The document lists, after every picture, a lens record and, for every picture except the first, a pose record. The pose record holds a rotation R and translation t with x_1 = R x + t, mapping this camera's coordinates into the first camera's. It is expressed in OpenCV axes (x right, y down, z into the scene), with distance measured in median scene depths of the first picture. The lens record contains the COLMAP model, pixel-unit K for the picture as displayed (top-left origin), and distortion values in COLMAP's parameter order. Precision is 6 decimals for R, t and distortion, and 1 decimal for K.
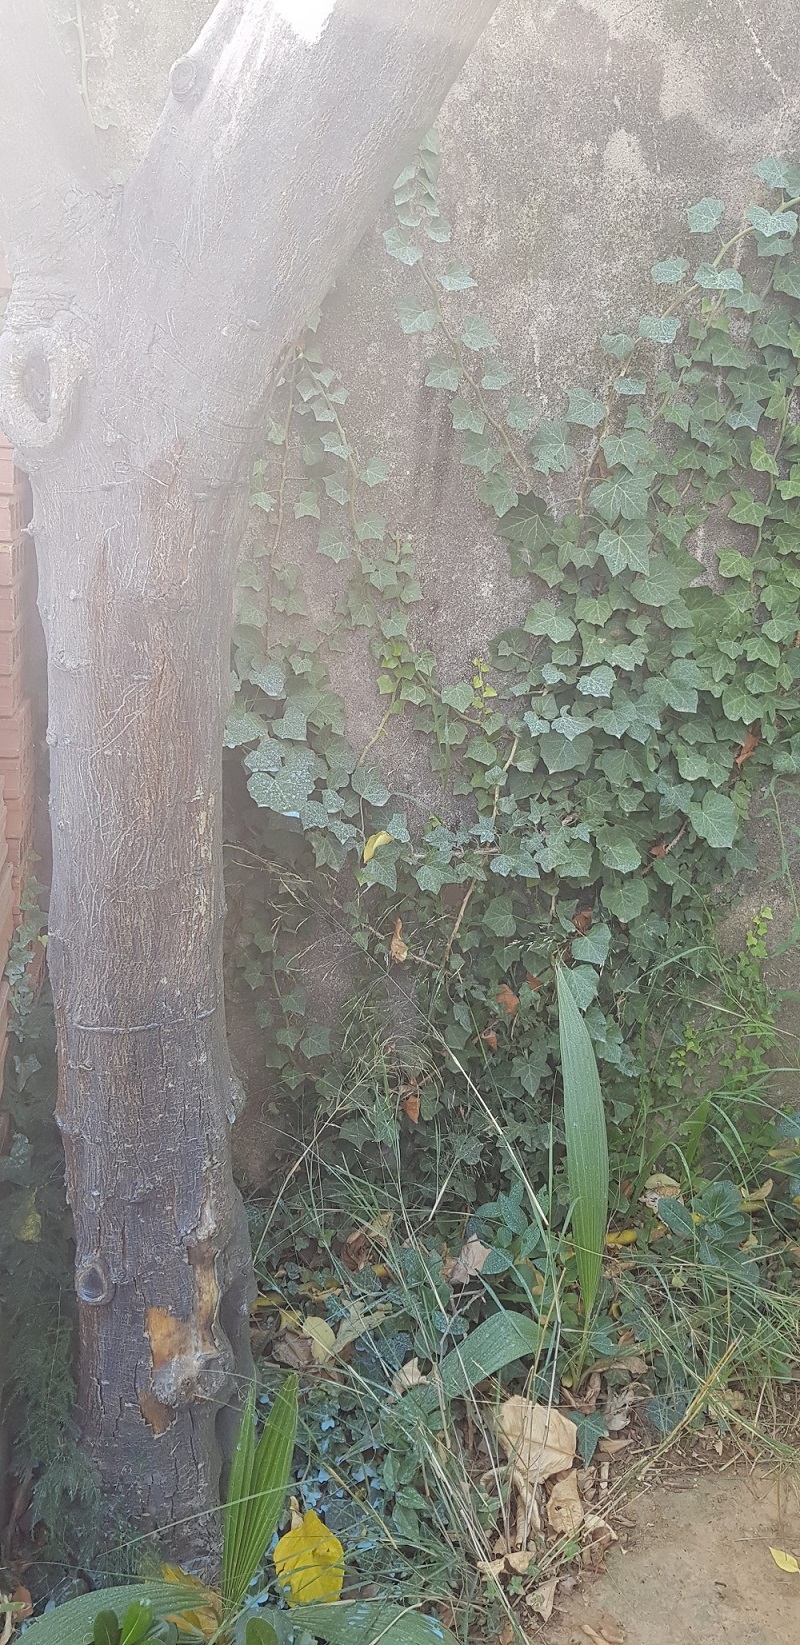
lens RADIAL K [[1146.2, 0, 400.0], [0, 1146.2, 822.5], [0, 0, 1]] dist [0.083421, -0.137859]
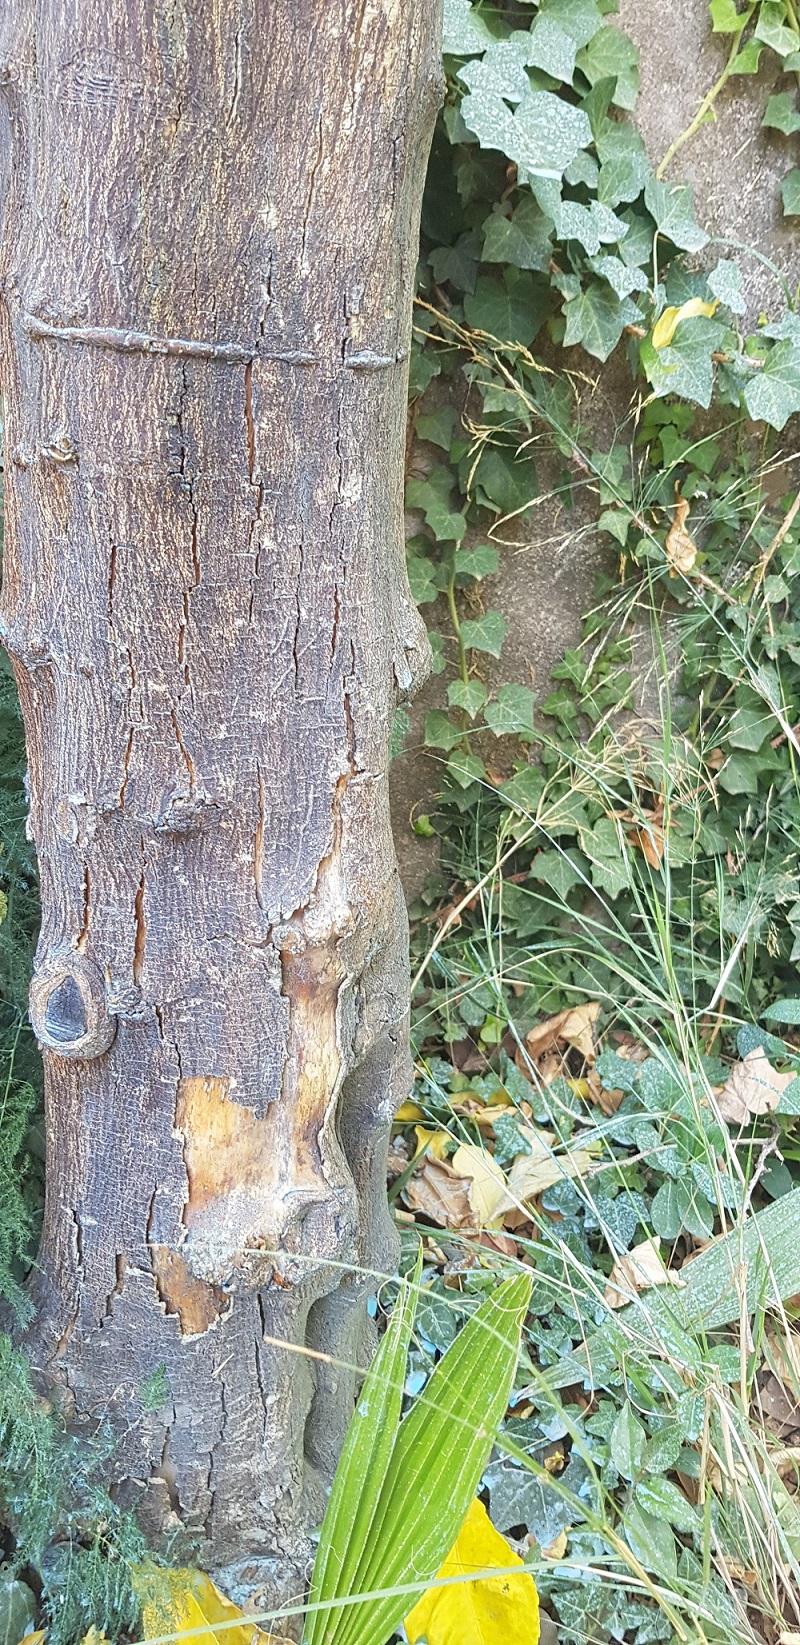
lens RADIAL K [[1146.2, 0, 400.0], [0, 1146.2, 822.5], [0, 0, 1]] dist [0.083421, -0.137859]
pose [[0.991384, 0.099572, -0.085109, -0.101066], [-0.088472, 0.988140, 0.125509, 0.244619], [0.096597, -0.116898, 0.988435, 0.549120]]
